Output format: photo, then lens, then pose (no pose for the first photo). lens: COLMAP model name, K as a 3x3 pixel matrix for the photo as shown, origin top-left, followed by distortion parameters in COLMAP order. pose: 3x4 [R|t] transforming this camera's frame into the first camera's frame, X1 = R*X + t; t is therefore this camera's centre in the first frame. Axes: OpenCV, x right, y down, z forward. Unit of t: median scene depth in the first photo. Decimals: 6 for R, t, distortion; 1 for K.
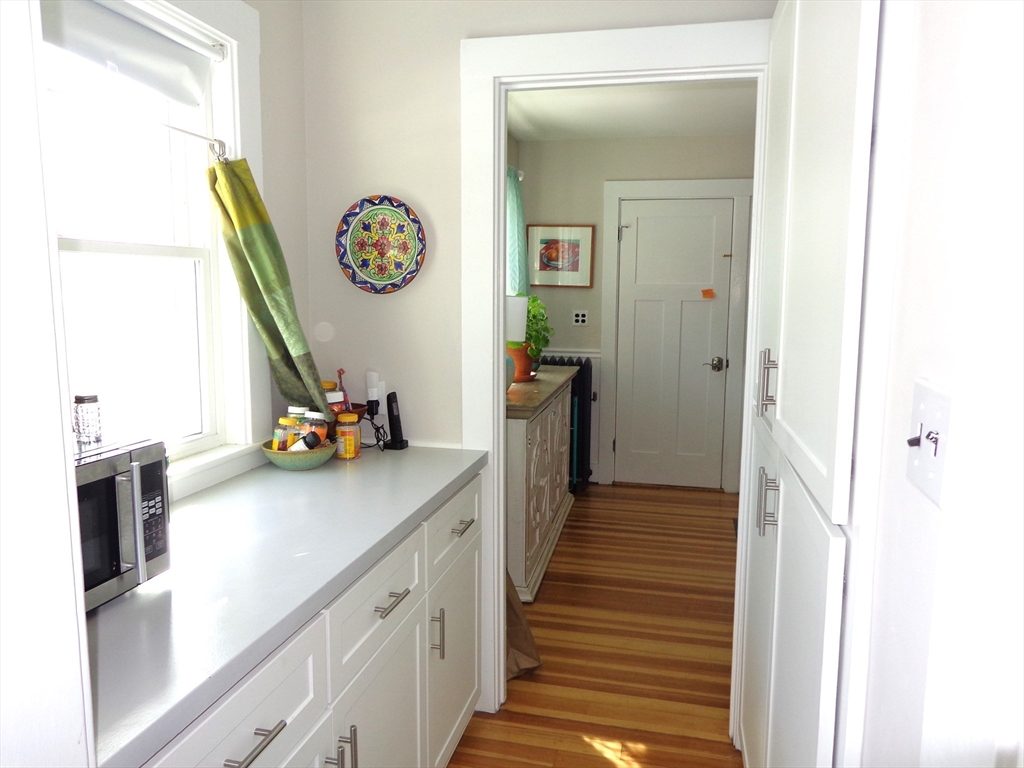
lens RADIAL K [[719.7, 0, 517.8], [0, 719.7, 382.4], [0, 0, 1]] dist [-0.005433, 0.003403]
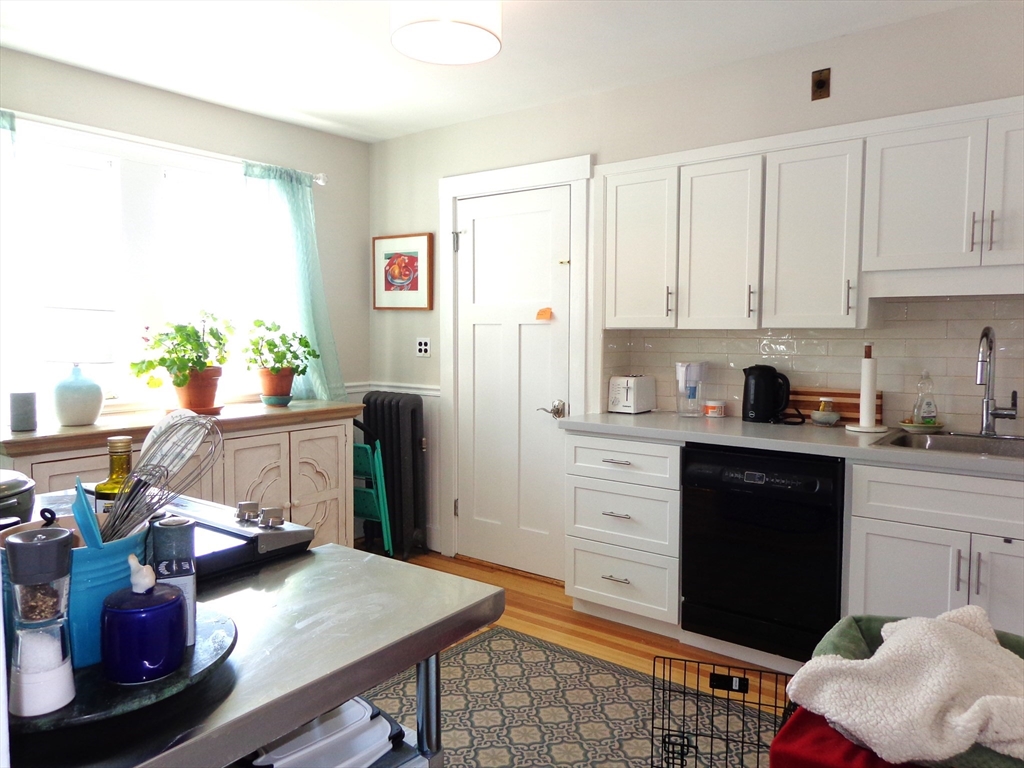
lens RADIAL K [[719.7, 0, 517.8], [0, 719.7, 382.4], [0, 0, 1]] dist [-0.005433, 0.003403]
pose [[0.908577, 0.025207, -0.416957, 0.531155], [-0.049544, 0.997635, -0.047647, -0.016006], [0.414769, 0.063948, 0.907677, 0.309514]]
